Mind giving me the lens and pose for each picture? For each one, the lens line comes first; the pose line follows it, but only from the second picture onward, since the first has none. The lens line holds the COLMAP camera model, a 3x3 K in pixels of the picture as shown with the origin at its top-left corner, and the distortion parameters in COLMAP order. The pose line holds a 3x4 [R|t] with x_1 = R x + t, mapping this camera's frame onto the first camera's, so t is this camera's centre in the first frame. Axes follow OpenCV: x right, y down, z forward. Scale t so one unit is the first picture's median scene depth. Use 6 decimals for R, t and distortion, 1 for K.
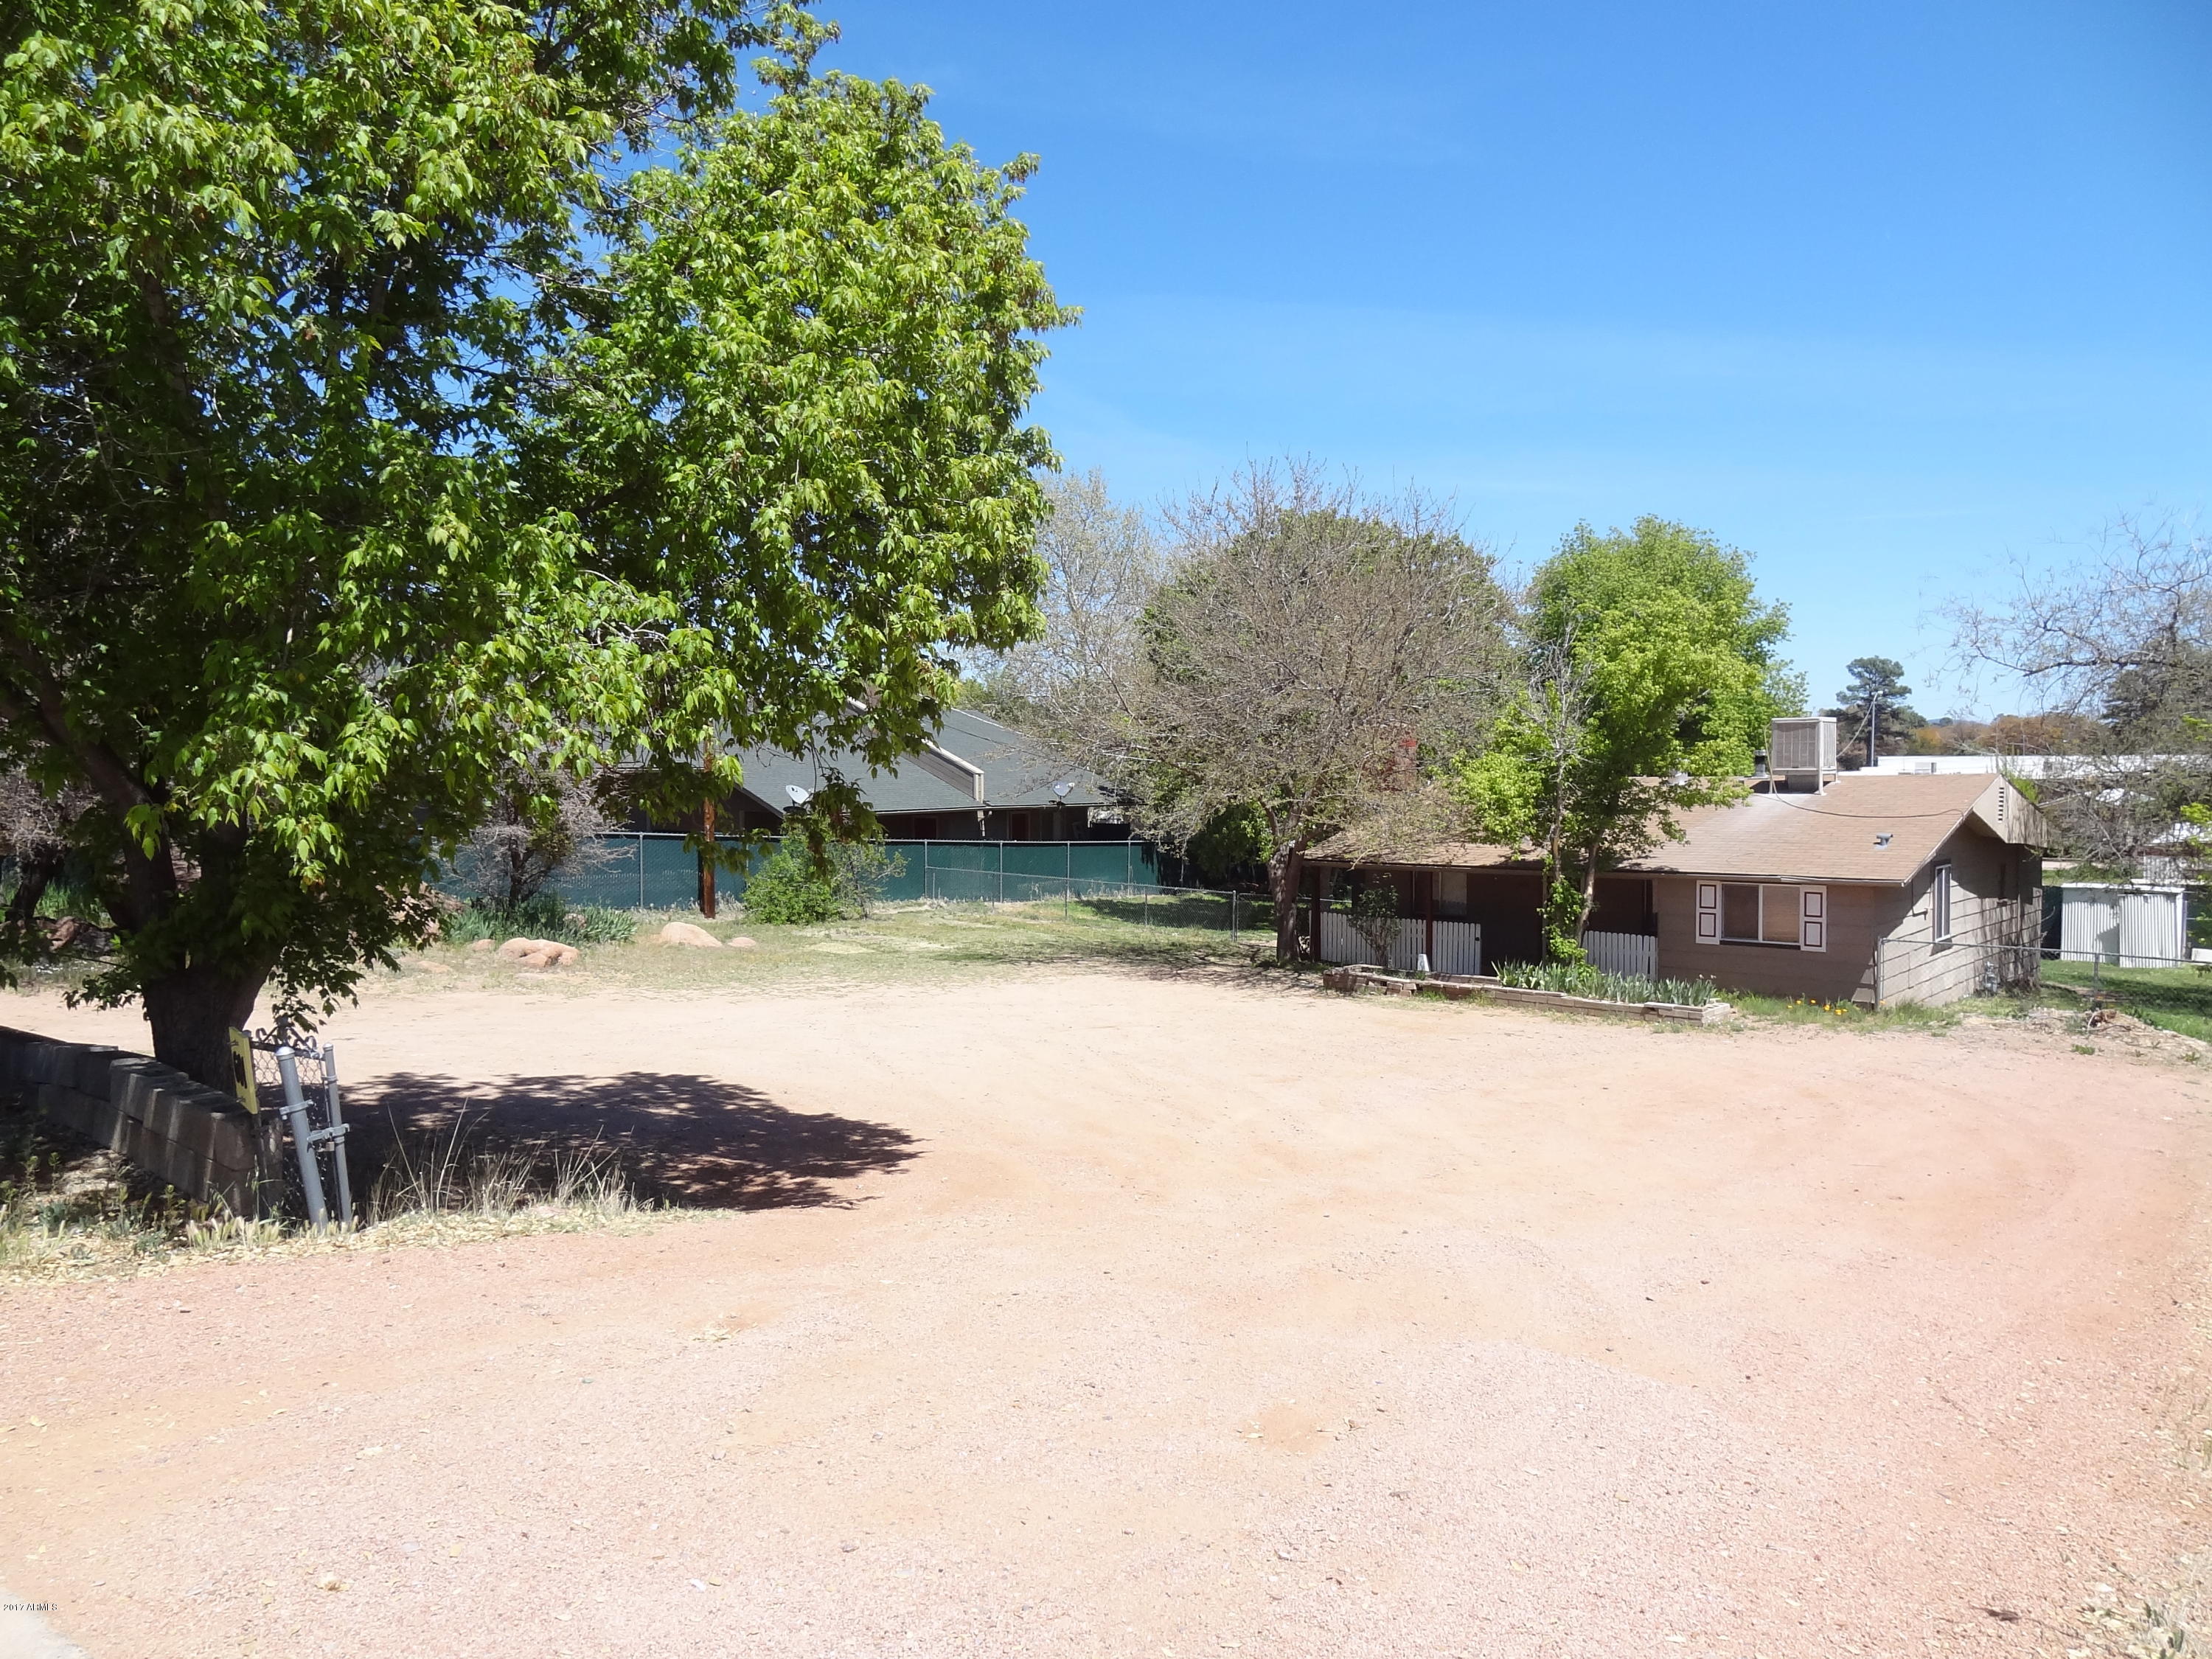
lens RADIAL K [[1535.9, 0, 1116.9], [0, 1535.9, 842.6], [0, 0, 1]] dist [0.001811, -0.002974]
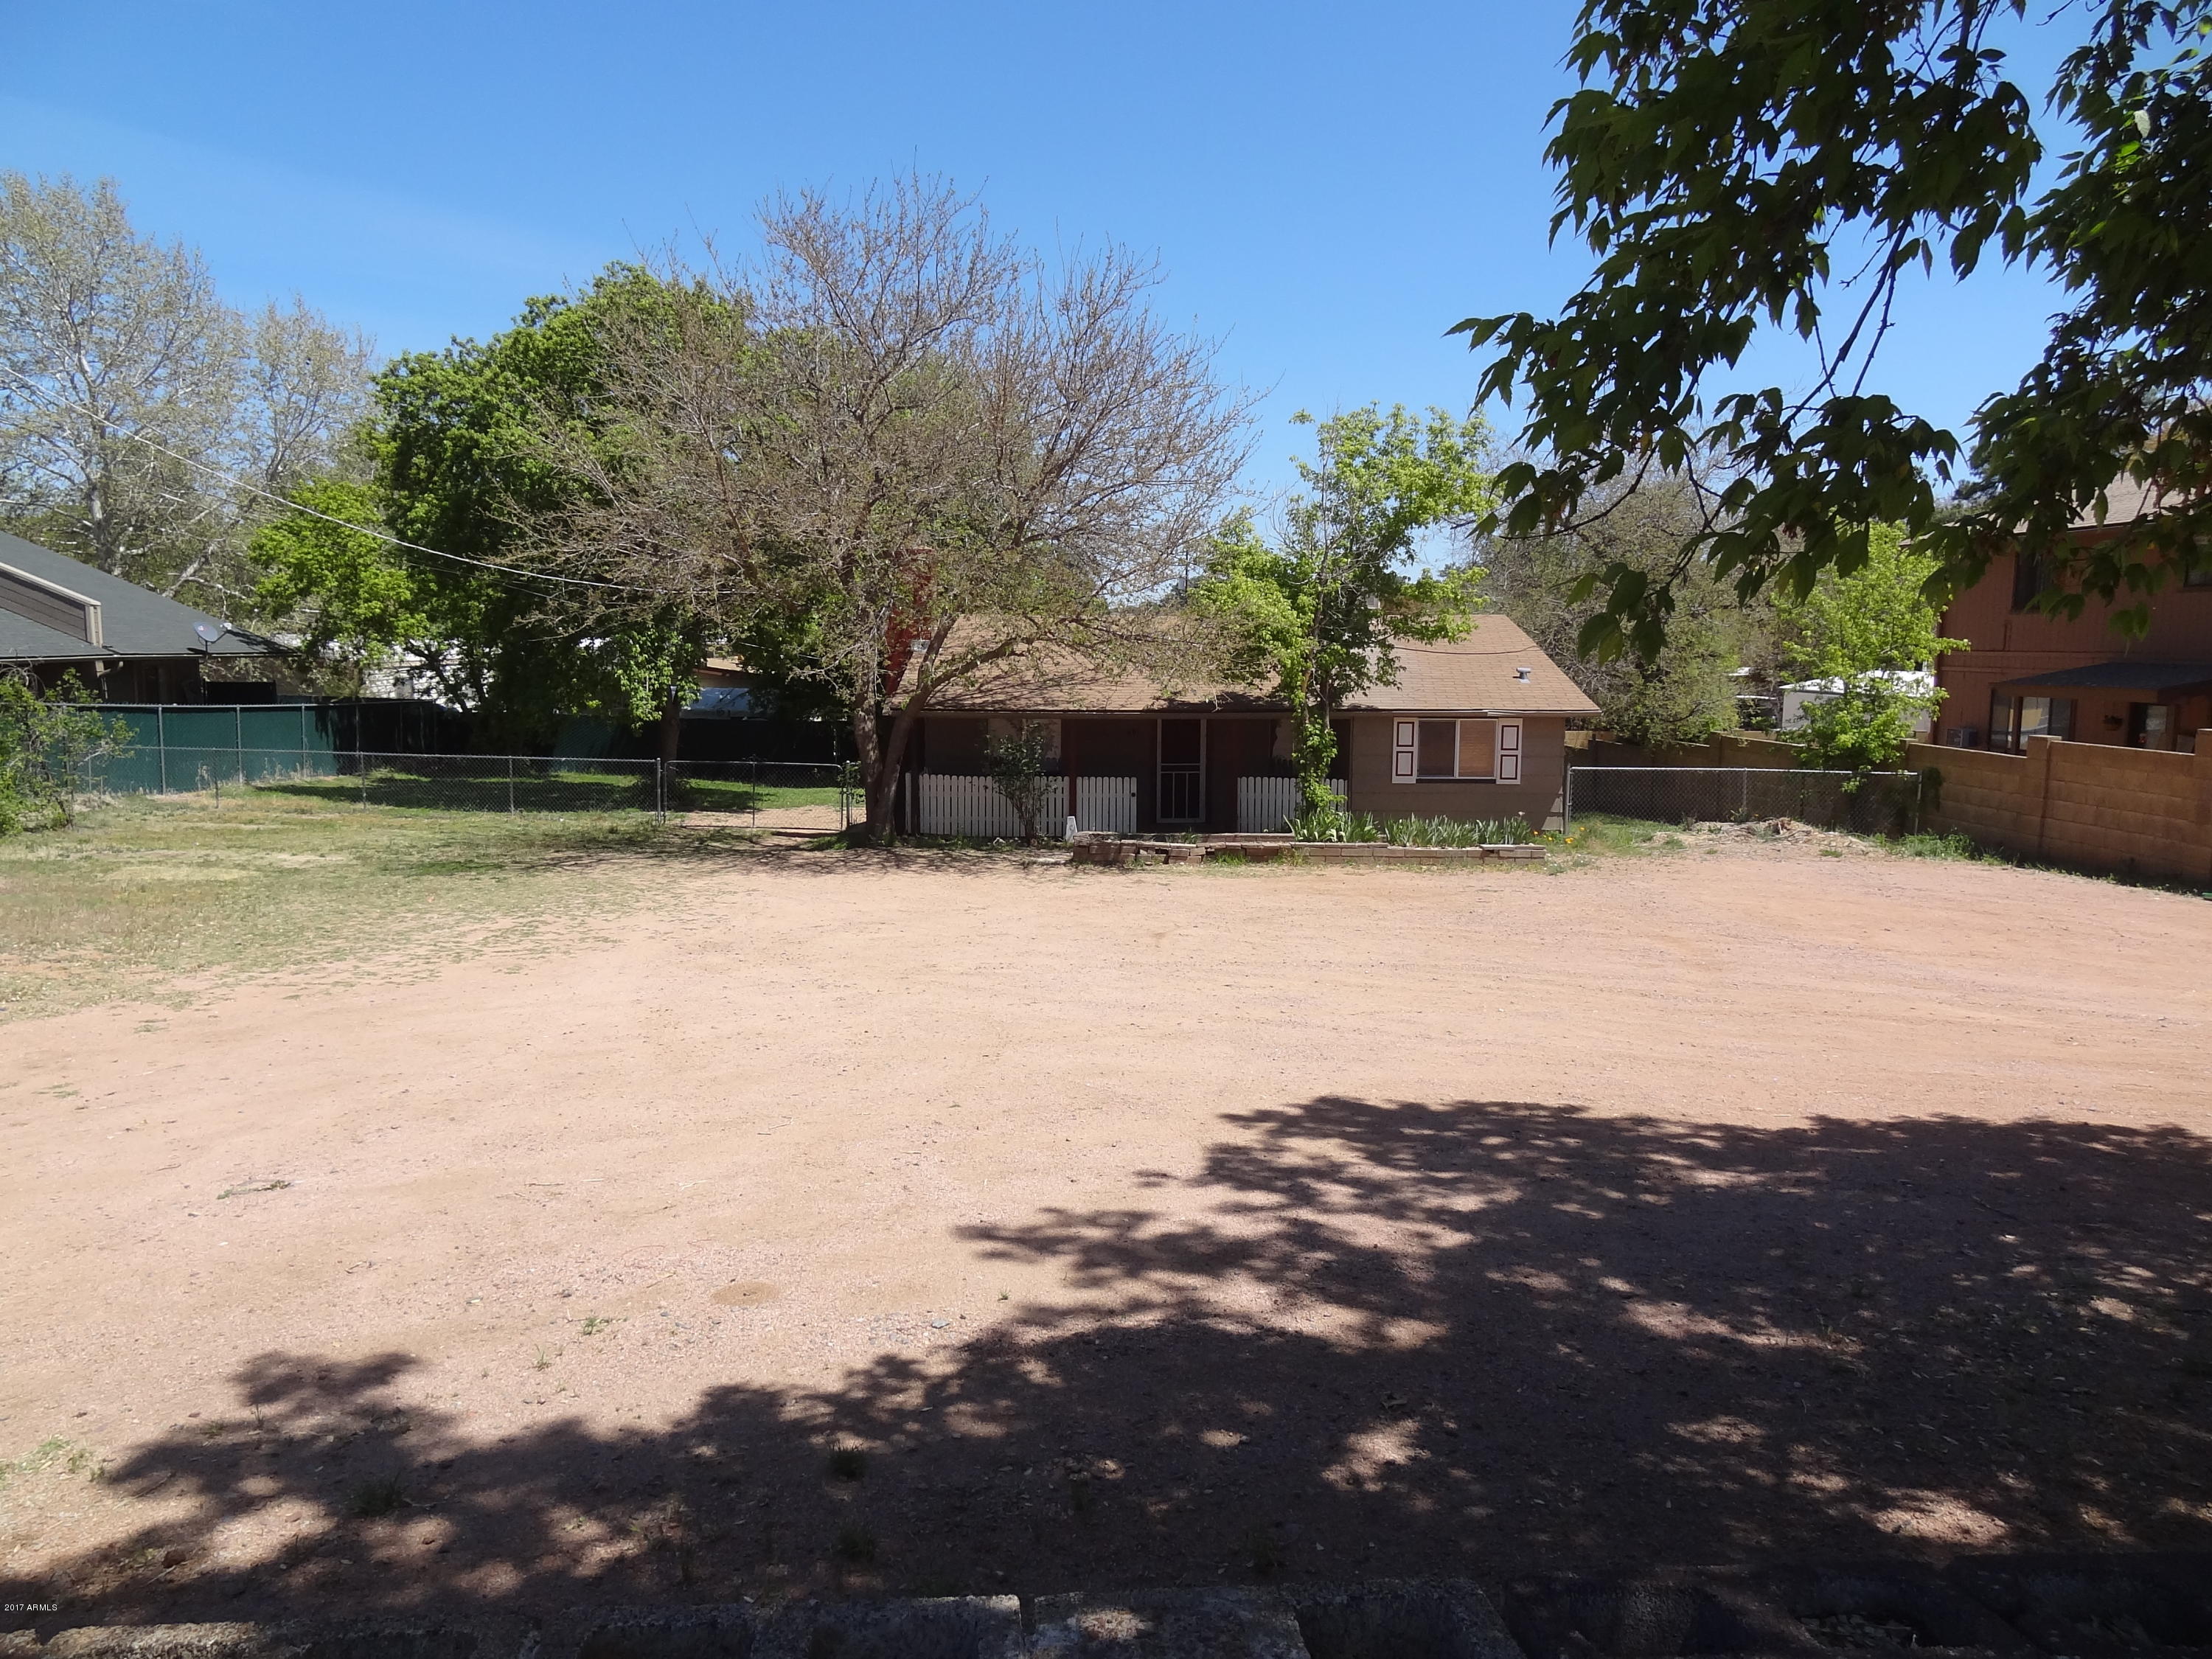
lens RADIAL K [[1535.9, 0, 1116.9], [0, 1535.9, 842.6], [0, 0, 1]] dist [0.001811, -0.002974]
pose [[0.760284, -0.074536, 0.645300, -0.374703], [0.019733, 0.995587, 0.091746, 0.010923], [-0.649291, -0.057019, 0.758400, 0.383885]]
